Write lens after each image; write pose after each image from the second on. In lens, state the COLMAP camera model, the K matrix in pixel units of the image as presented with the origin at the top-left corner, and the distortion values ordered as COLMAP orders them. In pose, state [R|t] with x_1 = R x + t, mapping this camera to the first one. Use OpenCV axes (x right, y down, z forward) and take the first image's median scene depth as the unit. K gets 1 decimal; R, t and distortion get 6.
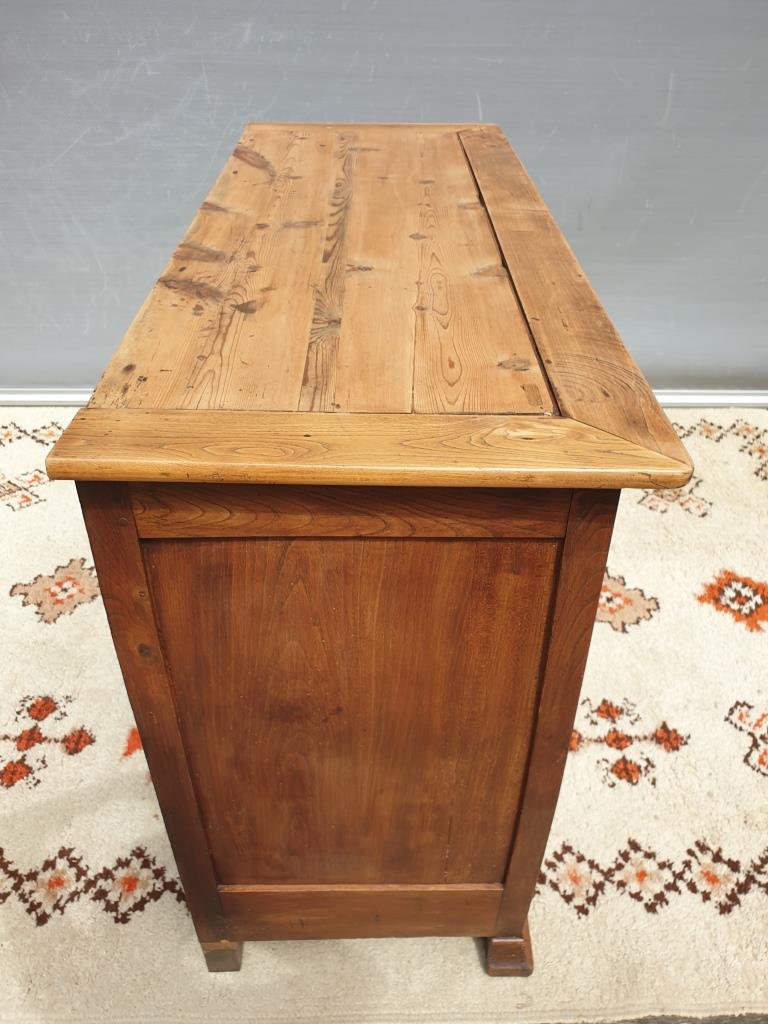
lens RADIAL K [[805.3, 0, 390.6], [0, 805.3, 528.7], [0, 0, 1]] dist [-0.013360, 0.040870]
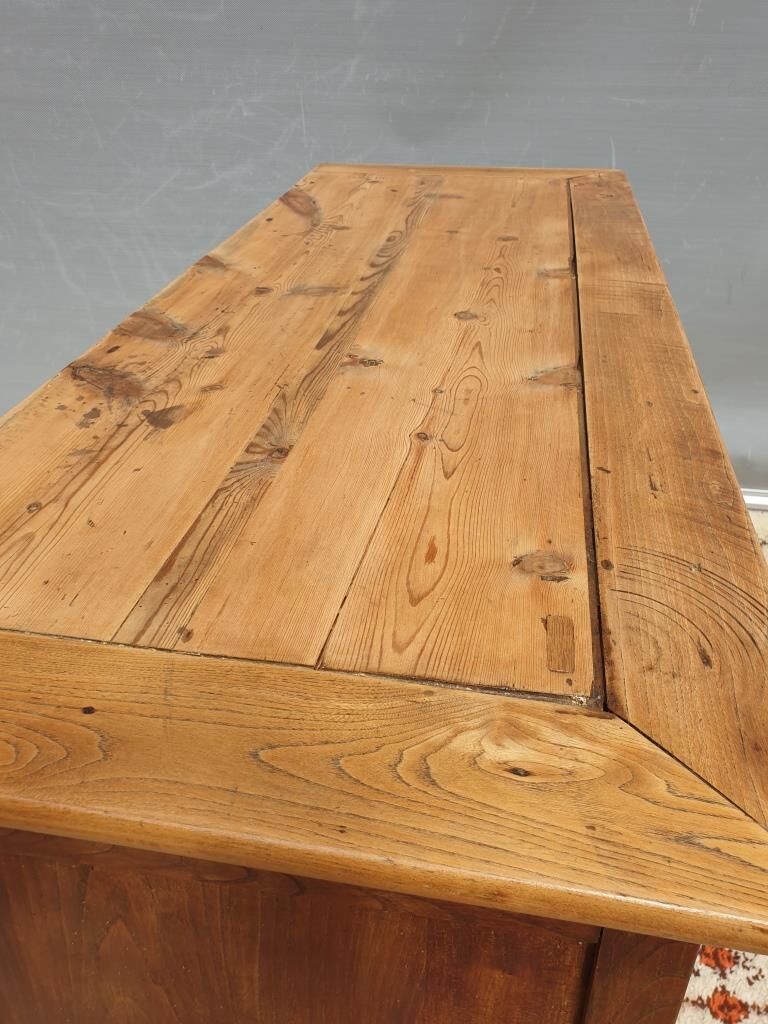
lens RADIAL K [[805.3, 0, 393.6], [0, 805.3, 515.9], [0, 0, 1]] dist [-0.013360, 0.040870]
pose [[0.983591, 0.084400, -0.159452, 0.121527], [-0.095150, 0.993591, -0.061022, -0.171465], [0.153279, 0.075192, 0.985318, 0.380262]]
